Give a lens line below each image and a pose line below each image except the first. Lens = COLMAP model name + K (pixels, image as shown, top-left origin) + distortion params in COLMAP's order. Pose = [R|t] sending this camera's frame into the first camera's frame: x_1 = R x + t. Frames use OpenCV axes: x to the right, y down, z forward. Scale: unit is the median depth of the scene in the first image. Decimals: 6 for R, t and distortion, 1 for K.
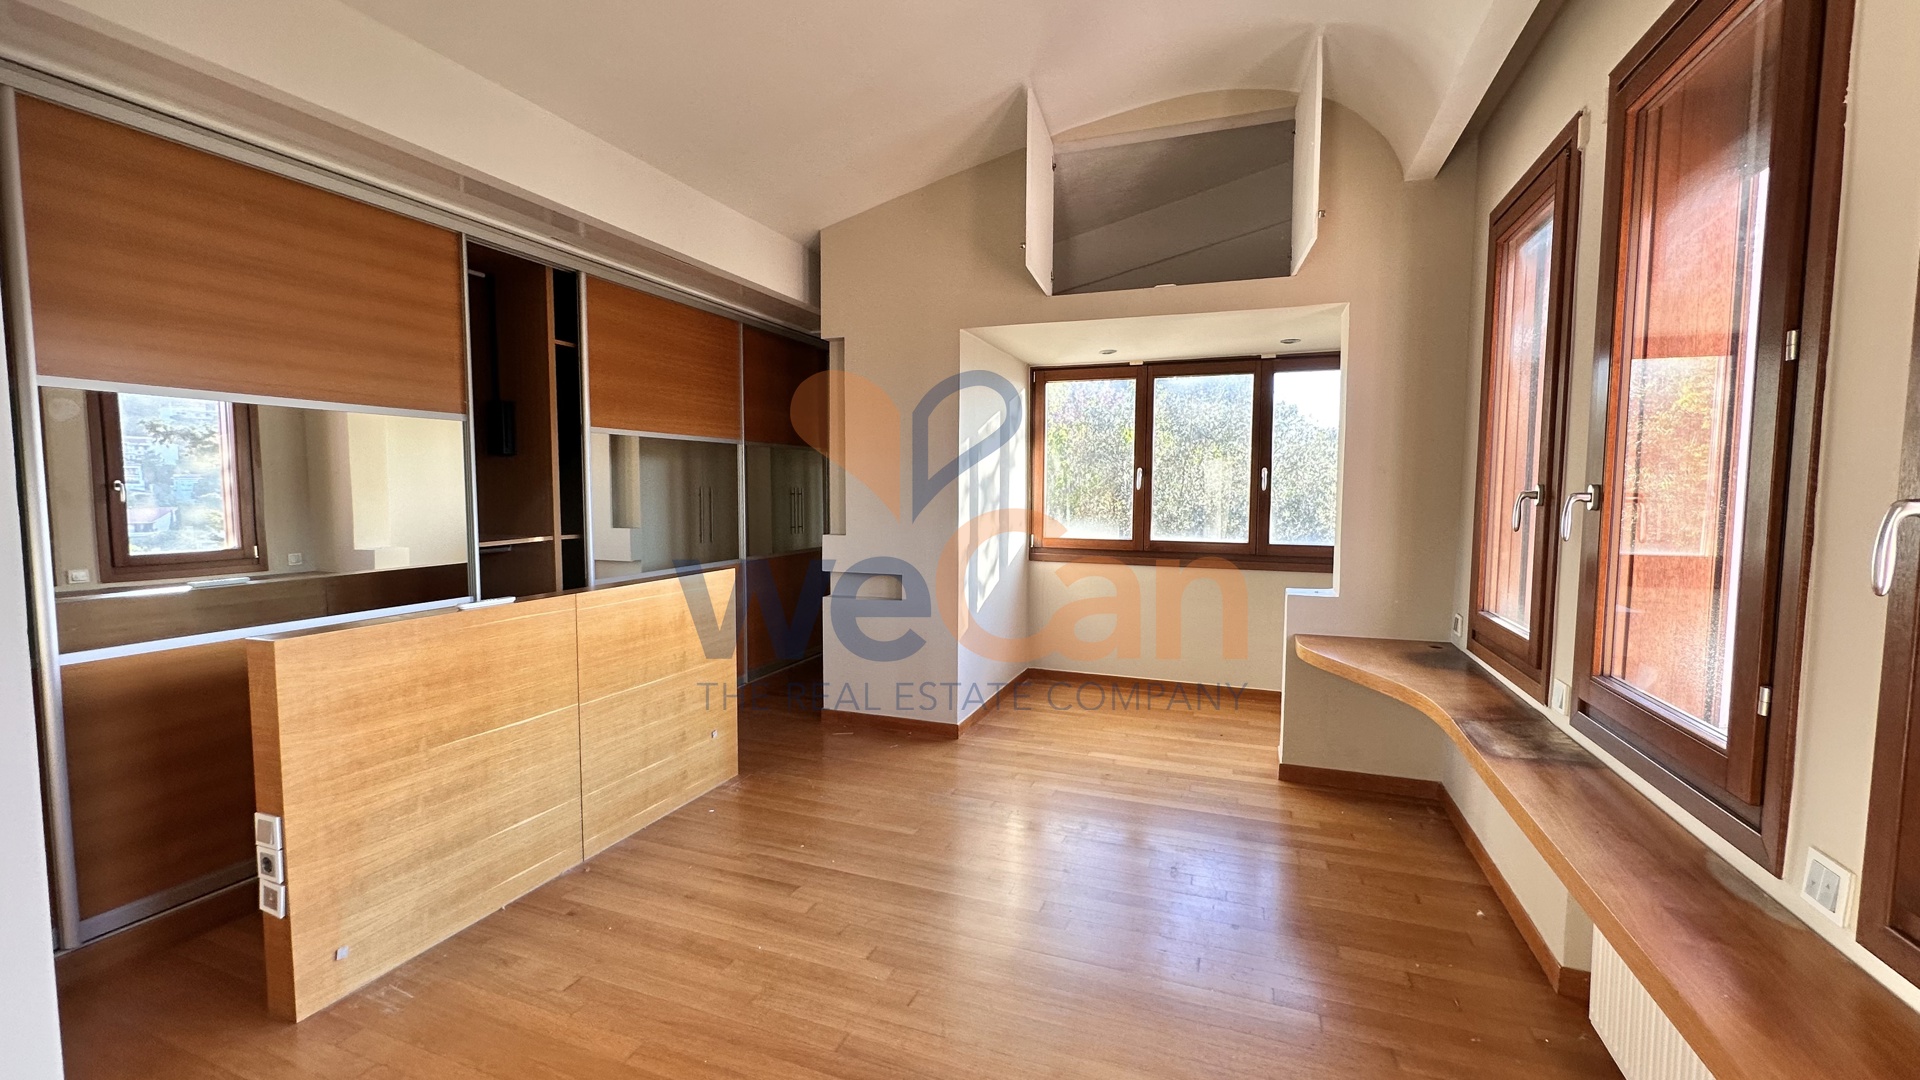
lens RADIAL K [[762.1, 0, 963.3], [0, 762.1, 536.5], [0, 0, 1]] dist [-0.006607, 0.001410]
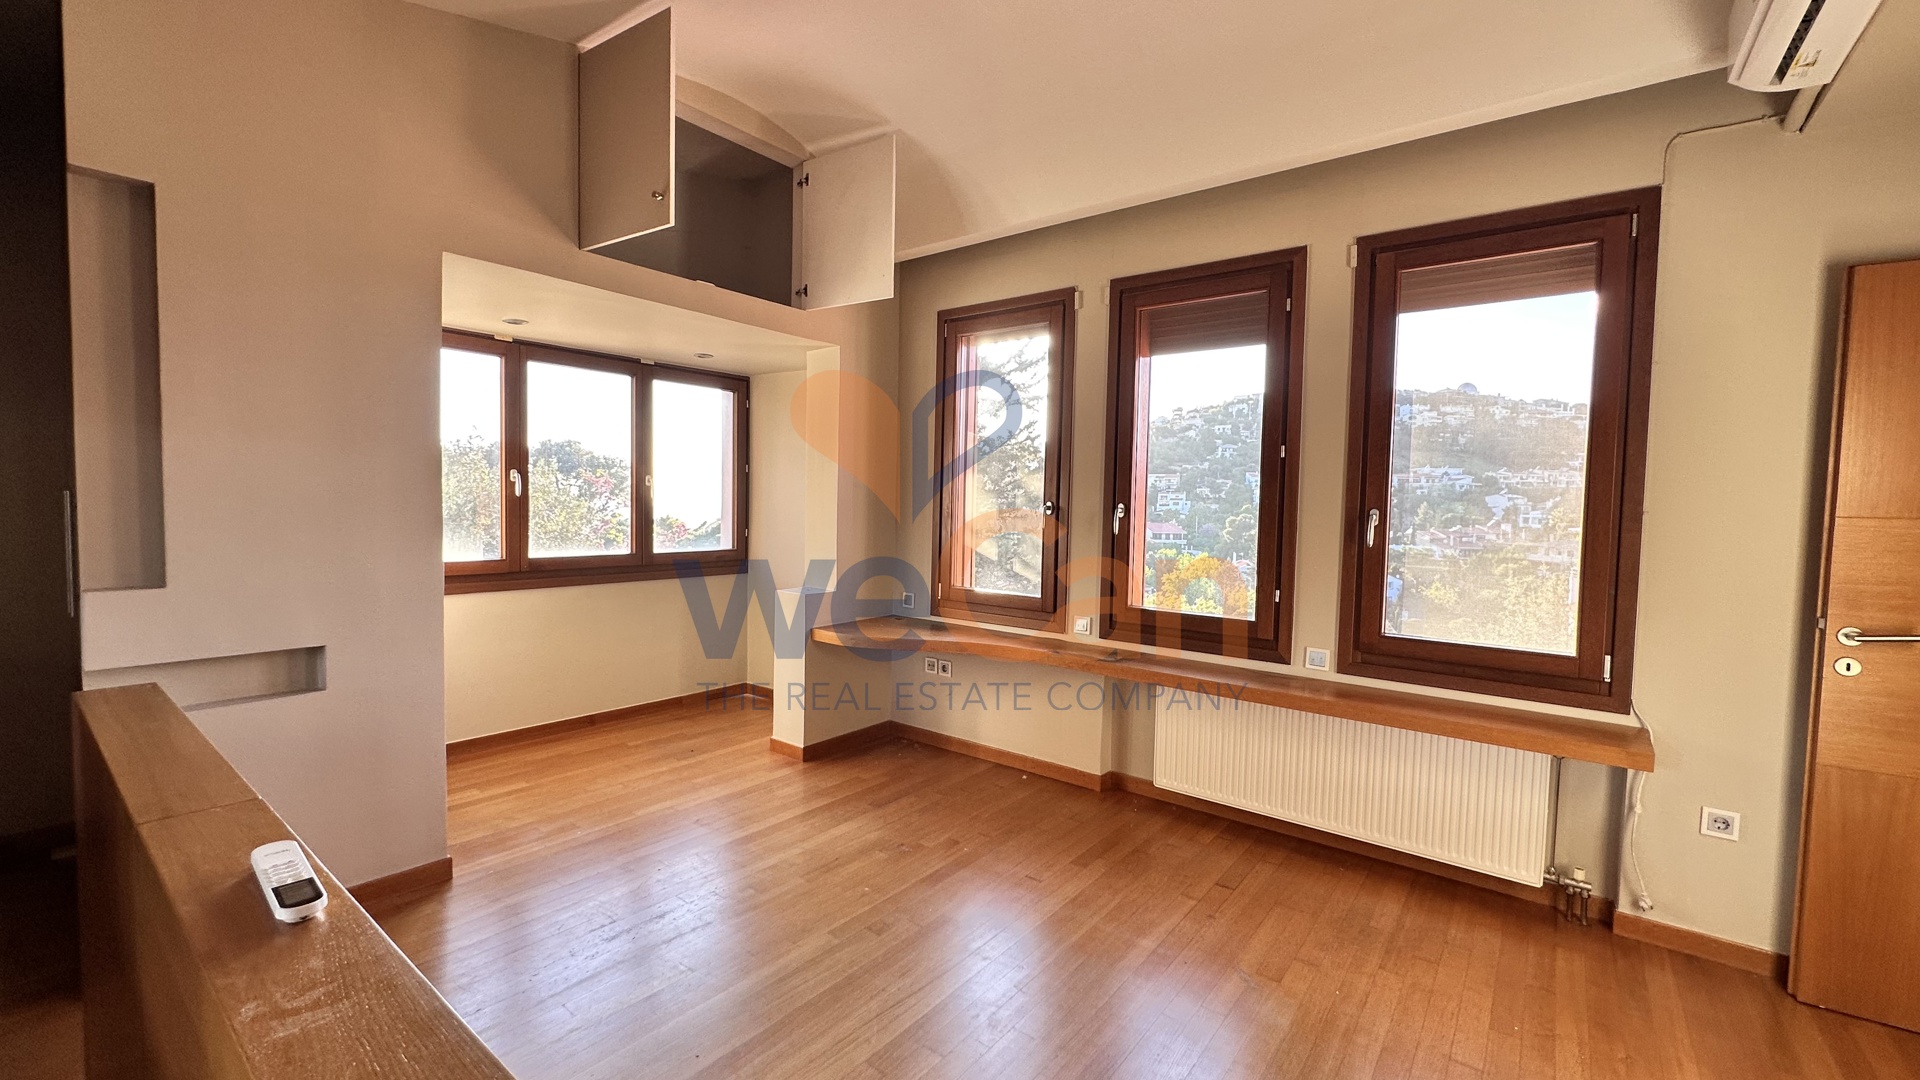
lens RADIAL K [[762.1, 0, 963.9], [0, 762.1, 534.6], [0, 0, 1]] dist [-0.006607, 0.001410]
pose [[0.305642, -0.038949, 0.951349, -0.459397], [0.043414, 0.998694, 0.026940, -0.025814], [-0.951156, 0.033067, 0.306934, 0.352963]]
